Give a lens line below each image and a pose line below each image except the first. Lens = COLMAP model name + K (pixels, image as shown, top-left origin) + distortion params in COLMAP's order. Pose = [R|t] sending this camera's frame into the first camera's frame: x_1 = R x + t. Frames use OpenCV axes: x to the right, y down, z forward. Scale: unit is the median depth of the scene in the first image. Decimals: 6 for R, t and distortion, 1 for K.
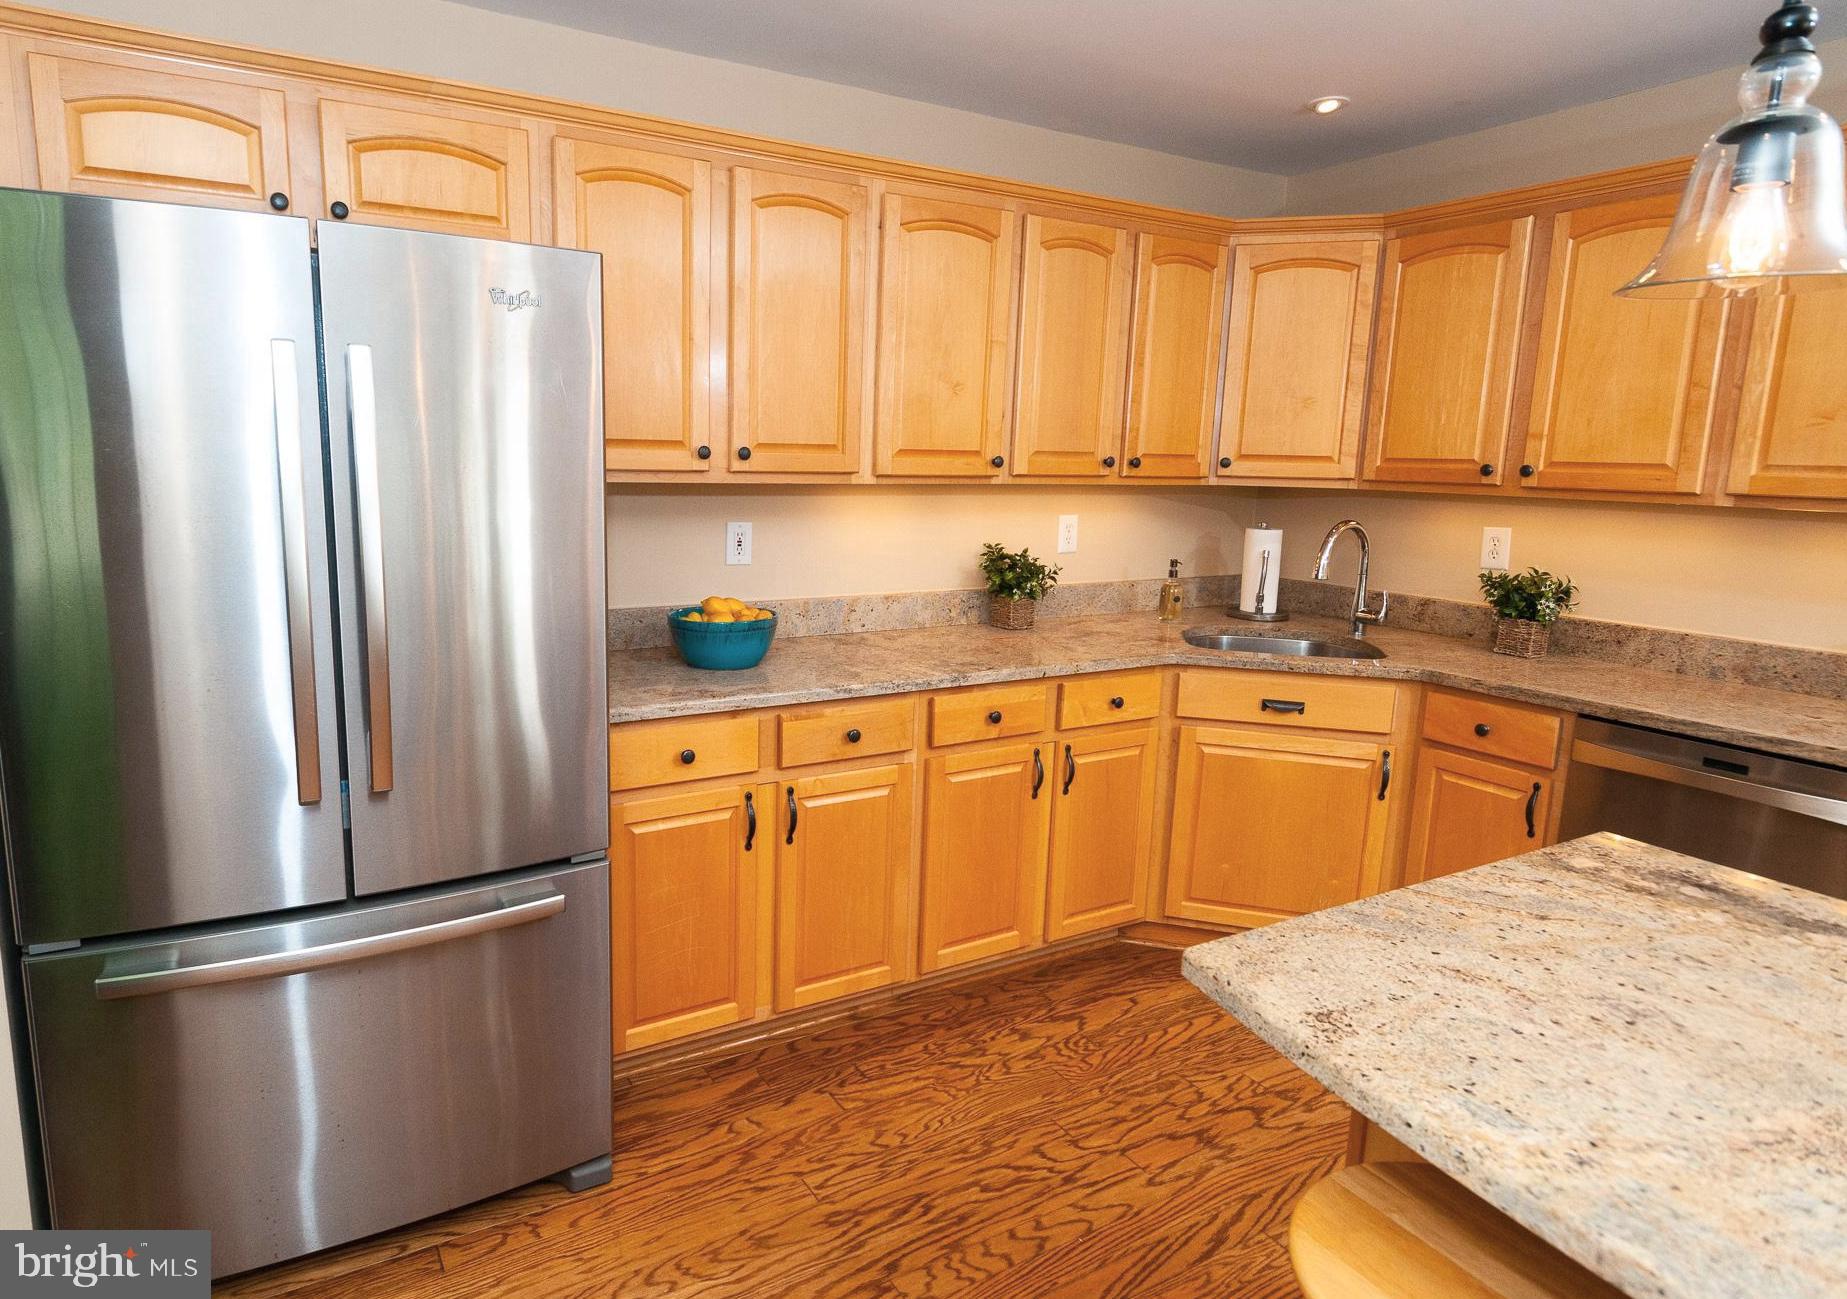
lens RADIAL K [[1053.7, 0, 819.9], [0, 1053.7, 628.7], [0, 0, 1]] dist [0.019900, -0.020965]
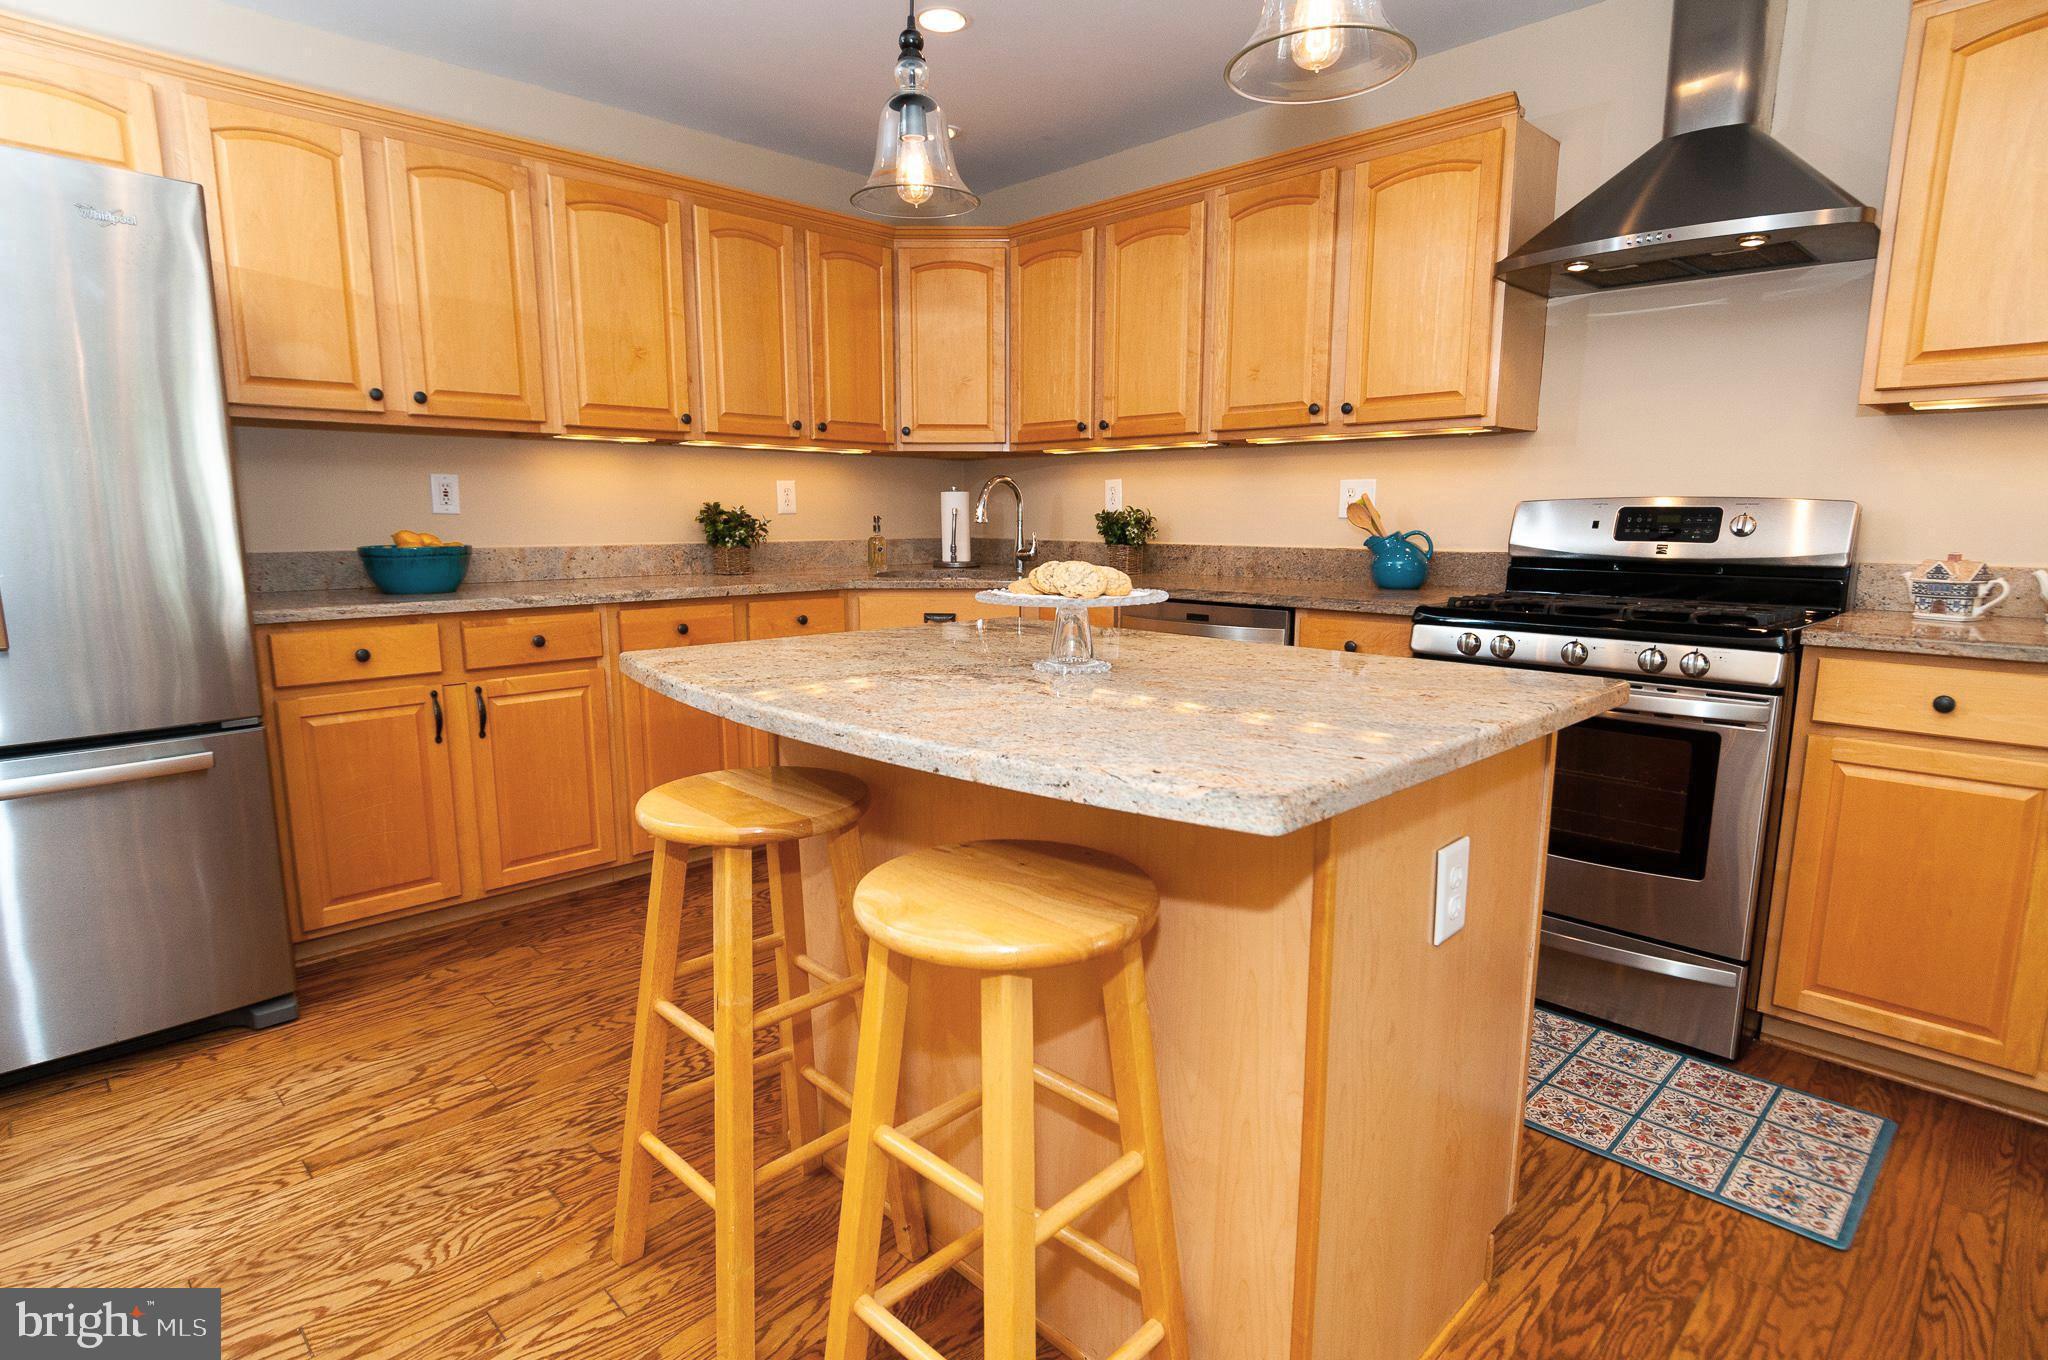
lens RADIAL K [[1058.1, 0, 1020.0], [0, 1058.1, 689.9], [0, 0, 1]] dist [0.009601, -0.009510]
pose [[0.961768, -0.064184, 0.266237, 0.198437], [0.063318, 0.997923, 0.011845, 0.152883], [-0.266444, 0.005466, 0.963835, -0.224851]]
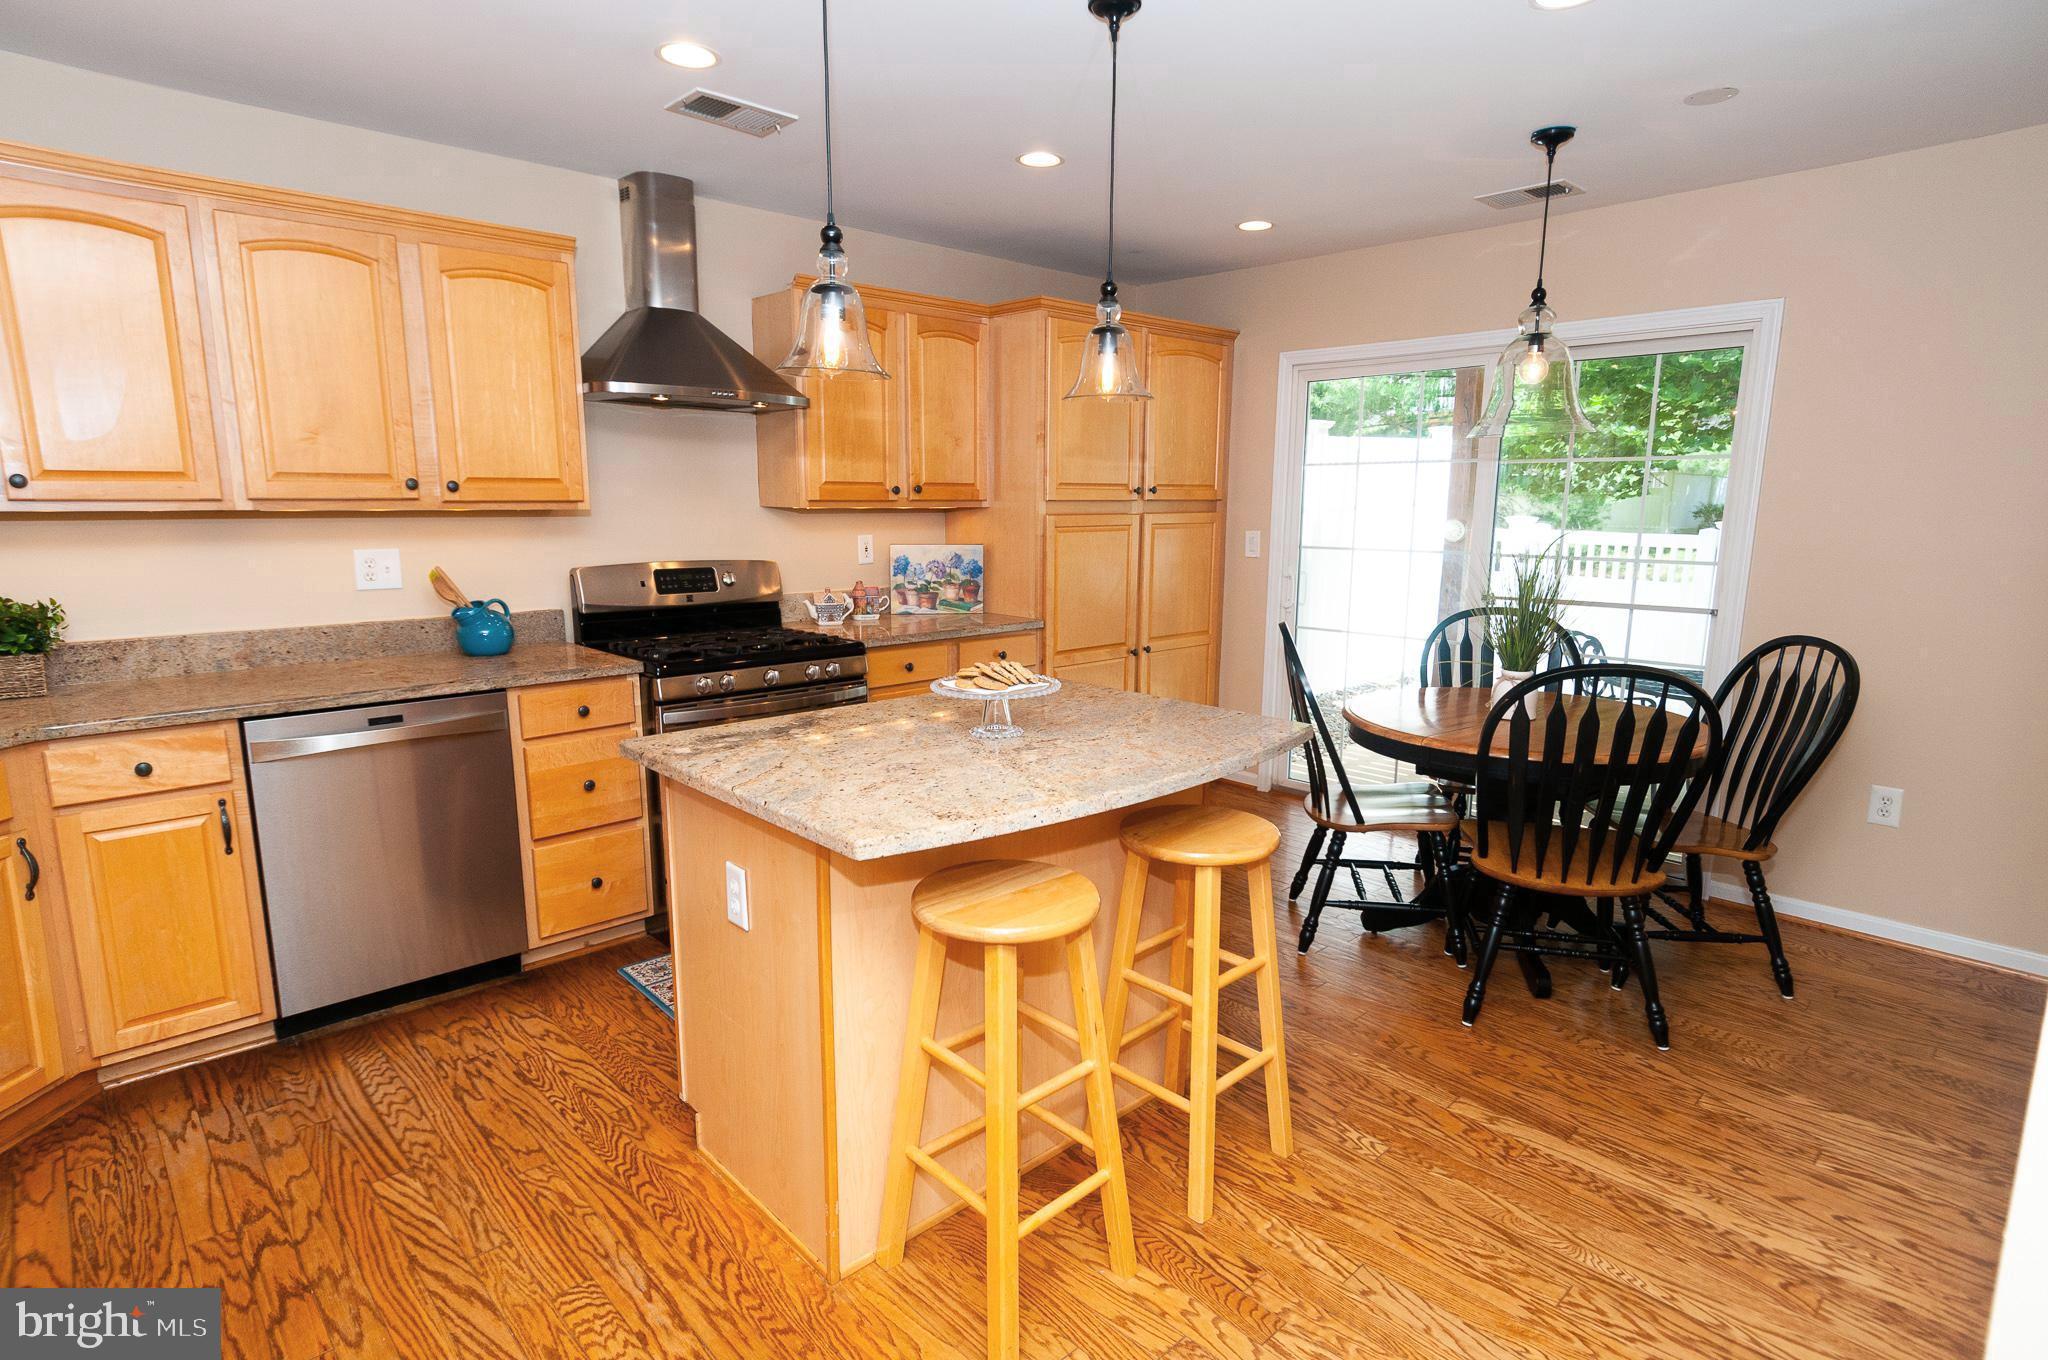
lens RADIAL K [[1055.7, 0, 1021.4], [0, 1055.7, 689.1], [0, 0, 1]] dist [0.019443, -0.020692]
pose [[-0.249029, -0.196279, 0.948398, -0.381622], [0.150181, 0.959577, 0.238027, -0.068158], [-0.956781, 0.201707, -0.209485, 0.429498]]
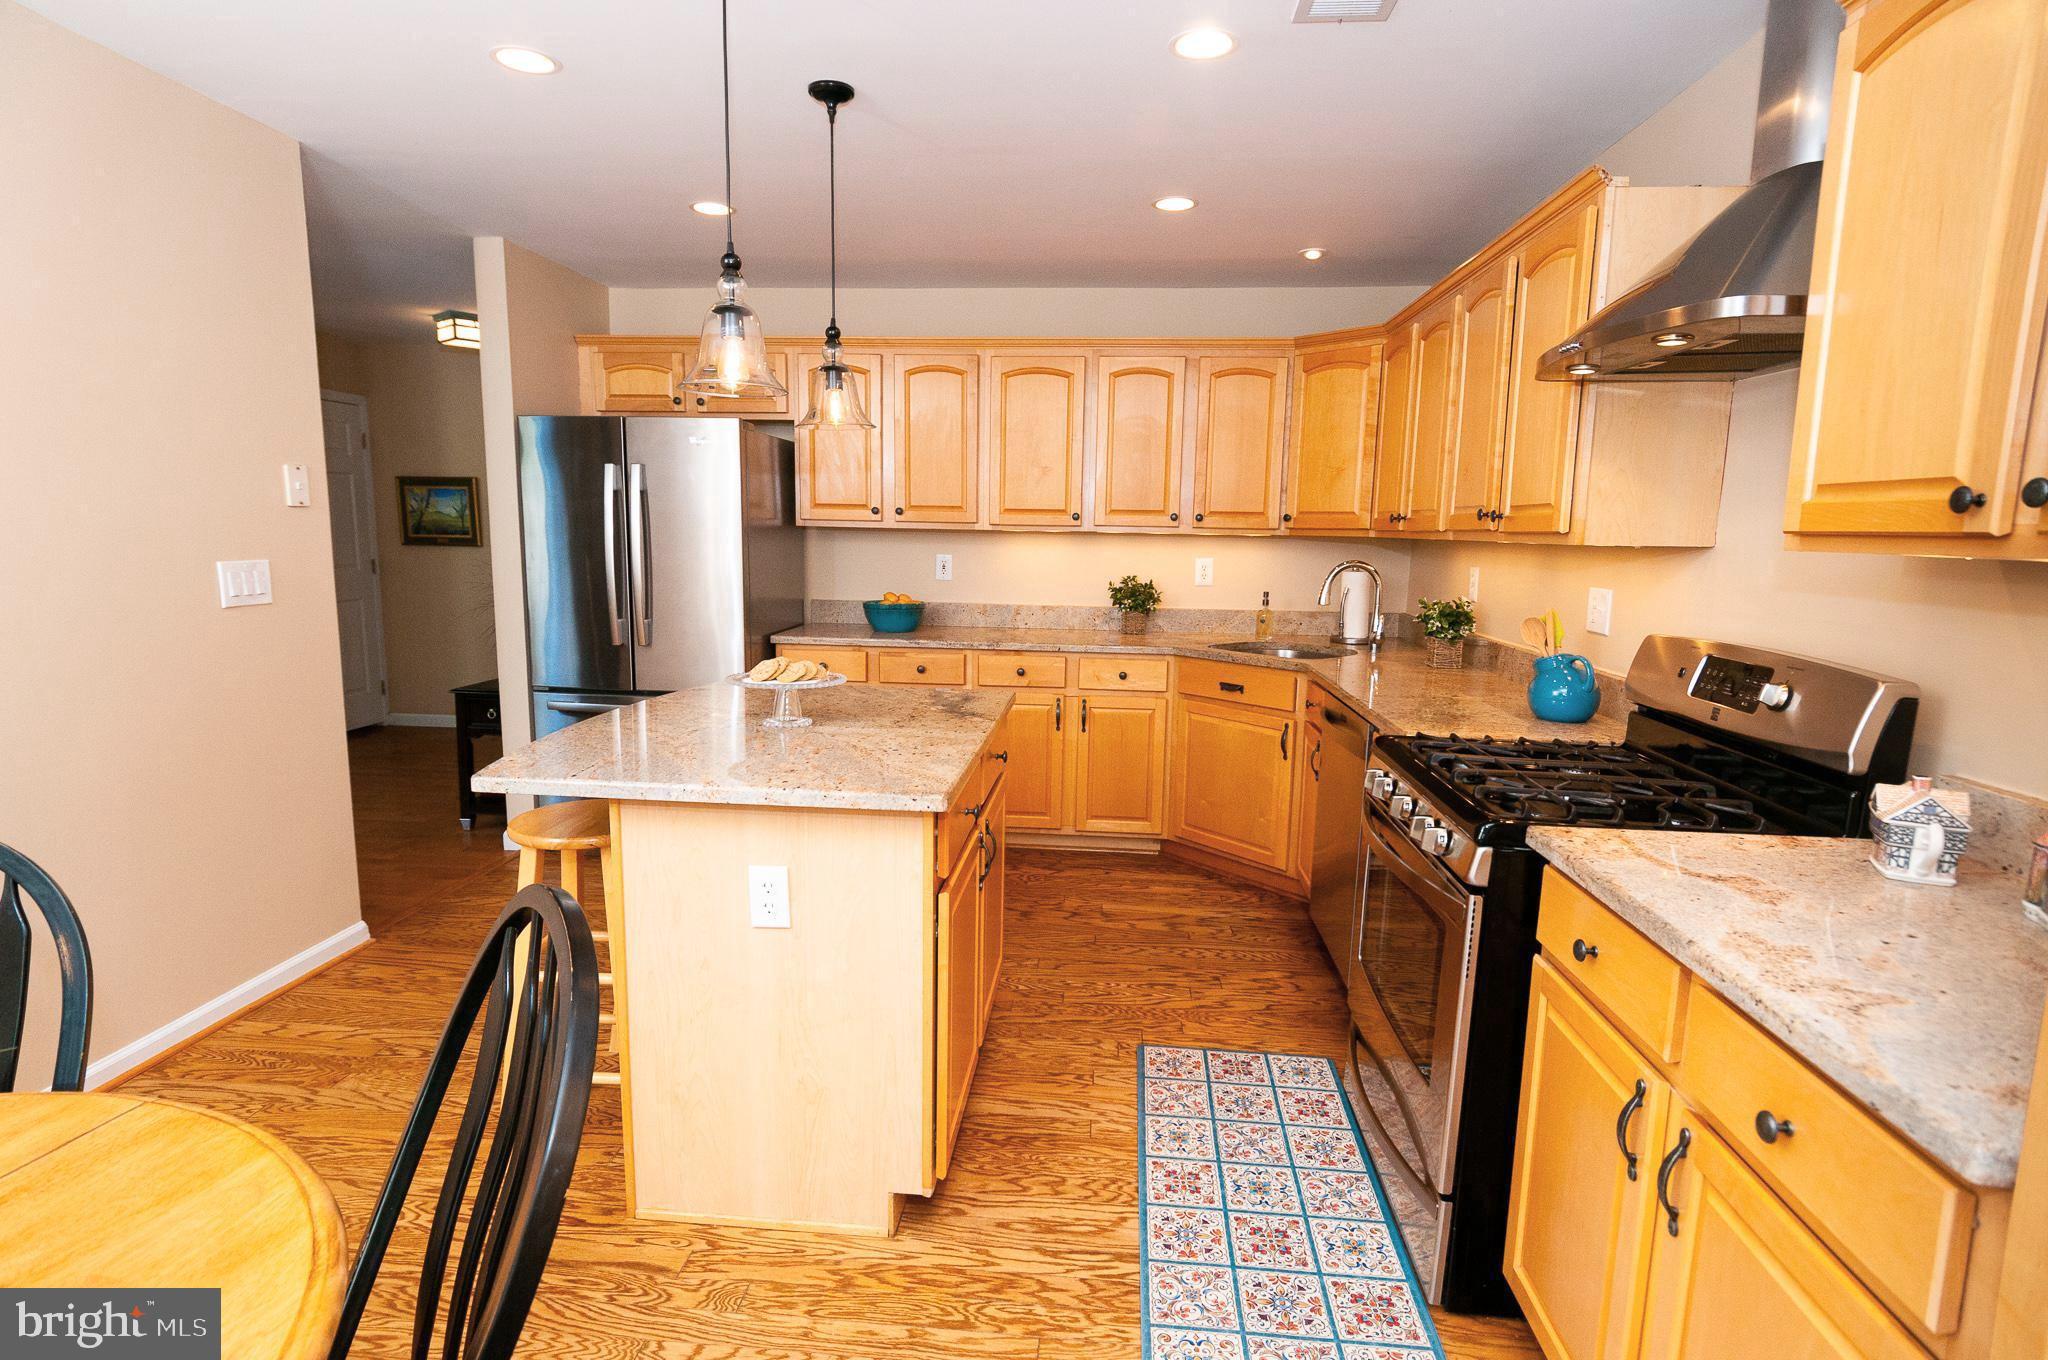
lens RADIAL K [[1058.1, 0, 1020.0], [0, 1058.1, 689.9], [0, 0, 1]] dist [0.009601, -0.009510]
pose [[0.831319, 0.078554, -0.550216, 1.003169], [-0.092568, 0.995704, 0.002294, 0.101661], [0.548032, 0.049025, 0.835019, -0.335142]]
